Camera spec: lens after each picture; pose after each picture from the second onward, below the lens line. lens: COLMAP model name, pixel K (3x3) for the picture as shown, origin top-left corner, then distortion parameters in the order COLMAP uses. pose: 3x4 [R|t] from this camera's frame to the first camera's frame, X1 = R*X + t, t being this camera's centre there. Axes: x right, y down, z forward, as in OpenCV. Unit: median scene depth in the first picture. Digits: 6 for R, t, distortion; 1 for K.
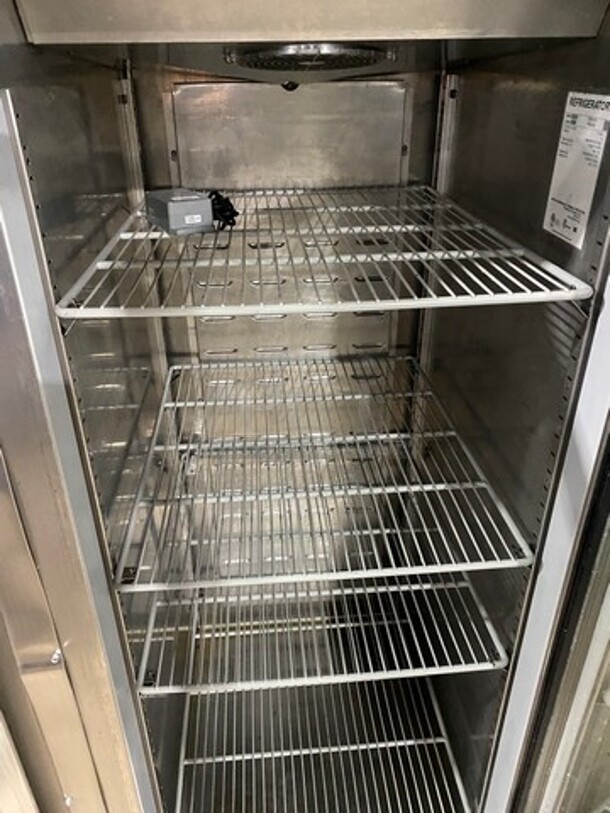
lens RADIAL K [[618.3, 0, 305.0], [0, 618.3, 406.5], [0, 0, 1]] dist [0.001124, 0.005626]
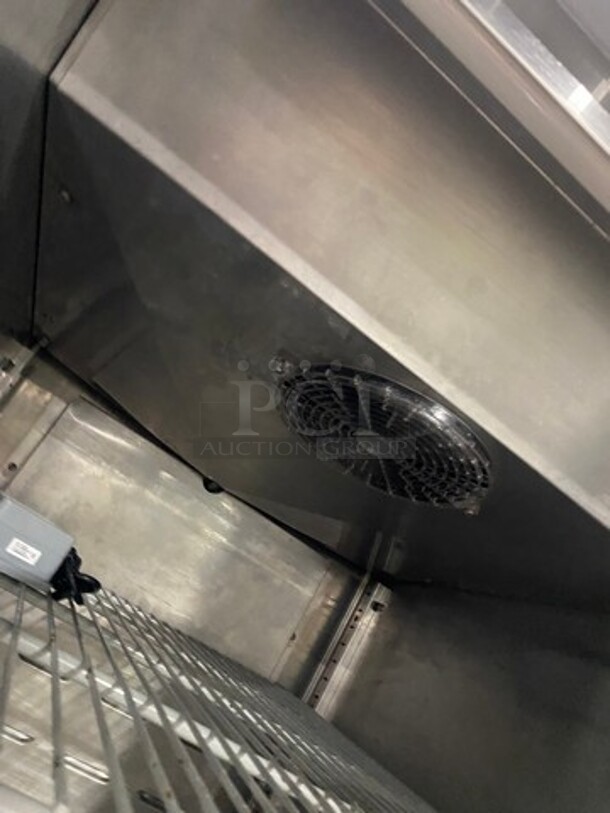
lens RADIAL K [[618.3, 0, 305.0], [0, 618.3, 406.5], [0, 0, 1]] dist [0.001124, 0.005626]
pose [[0.803528, 0.570676, 0.169329, -0.111532], [-0.290441, 0.624159, -0.725306, -0.061358], [-0.519603, 0.533624, 0.667277, 0.366657]]
